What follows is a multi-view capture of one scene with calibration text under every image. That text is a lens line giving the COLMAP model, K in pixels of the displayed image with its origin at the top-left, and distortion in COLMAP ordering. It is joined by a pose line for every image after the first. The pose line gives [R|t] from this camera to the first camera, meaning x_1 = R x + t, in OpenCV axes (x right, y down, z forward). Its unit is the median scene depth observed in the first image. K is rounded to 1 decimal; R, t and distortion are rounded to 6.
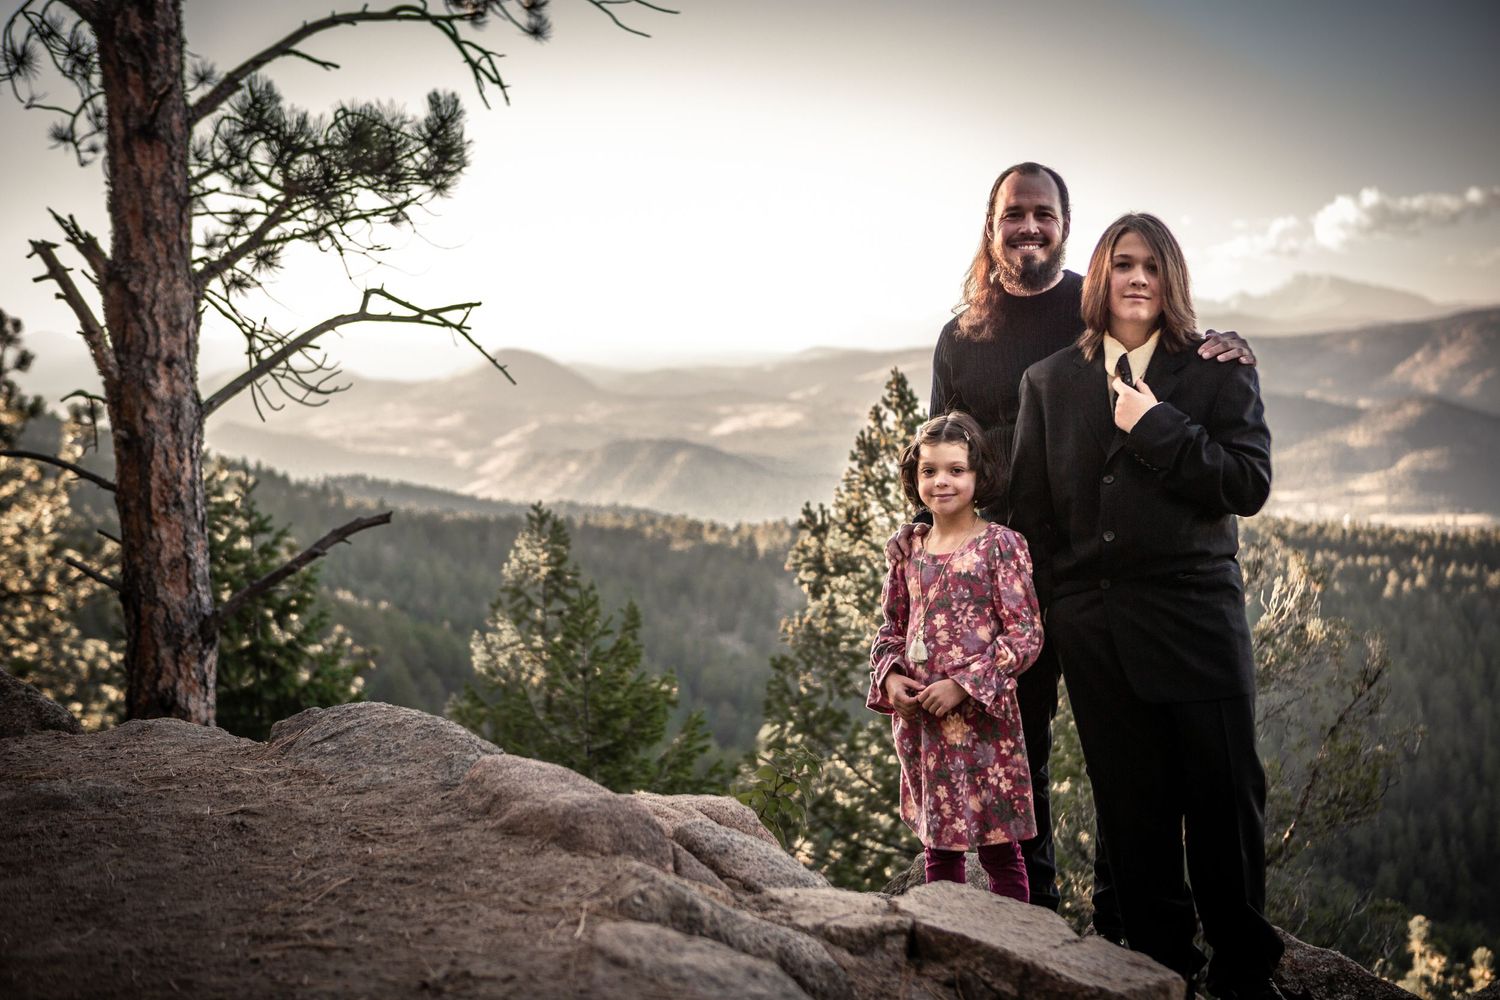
lens RADIAL K [[2168.4, 0, 749.9], [0, 2168.4, 499.4], [0, 0, 1]] dist [0.015768, 0.000000]
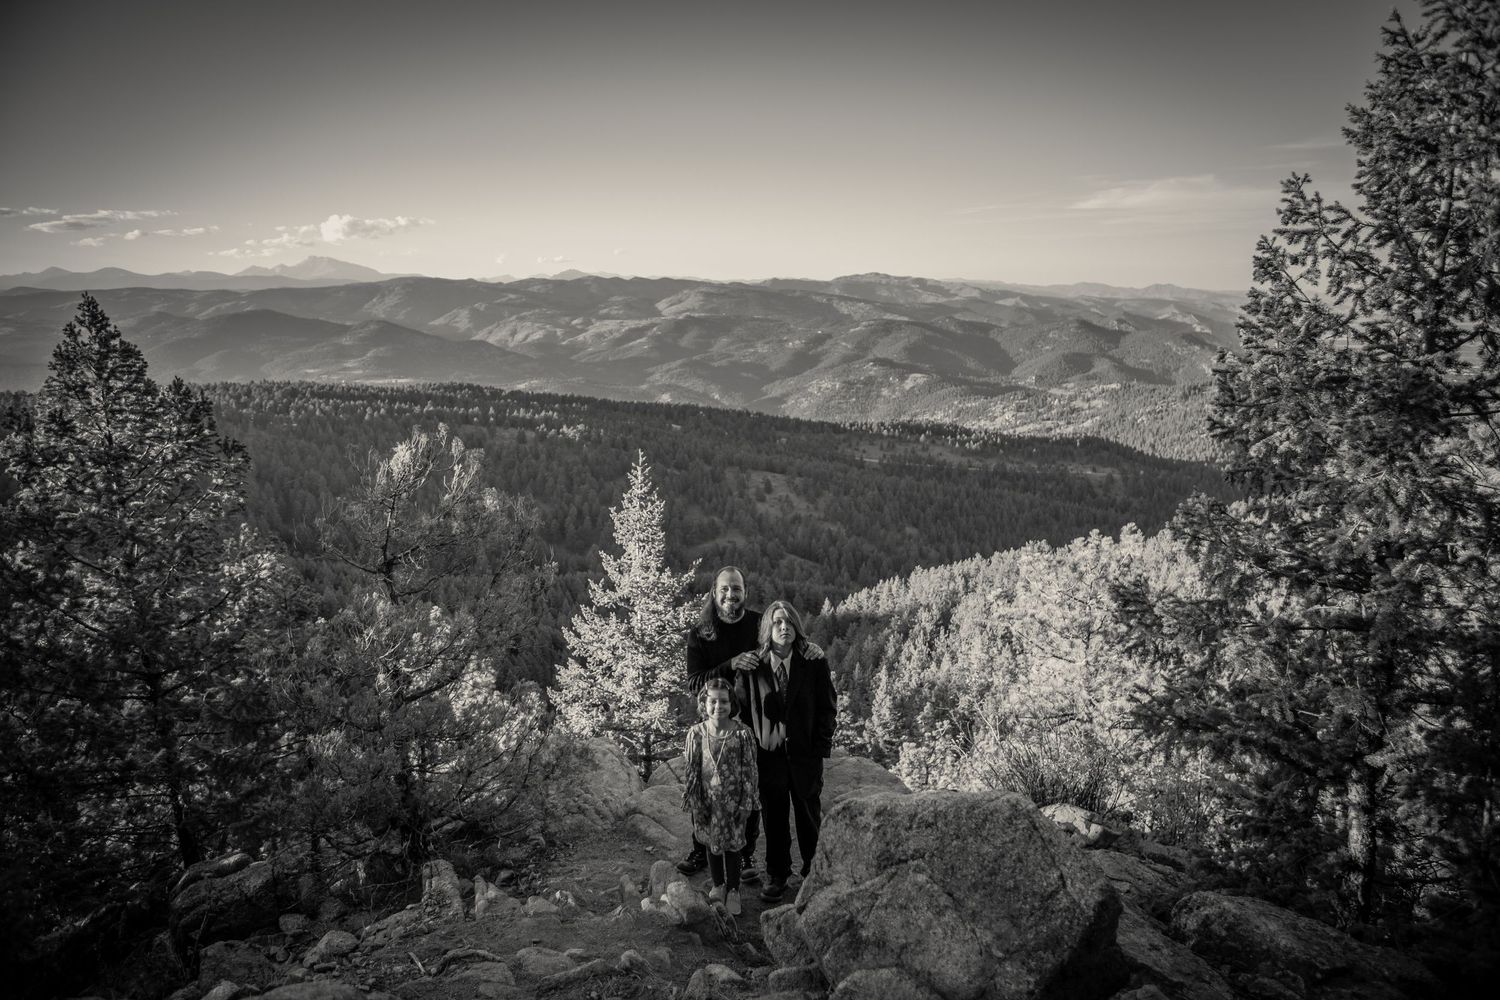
lens RADIAL K [[1031.4, 0, 748.6], [0, 1031.4, 507.9], [0, 0, 1]] dist [-0.030866, 0.000645]
pose [[0.799119, -0.090781, 0.594279, 0.014375], [0.011194, 0.990608, 0.136270, -0.014317], [-0.601068, -0.102244, 0.792631, 0.310884]]
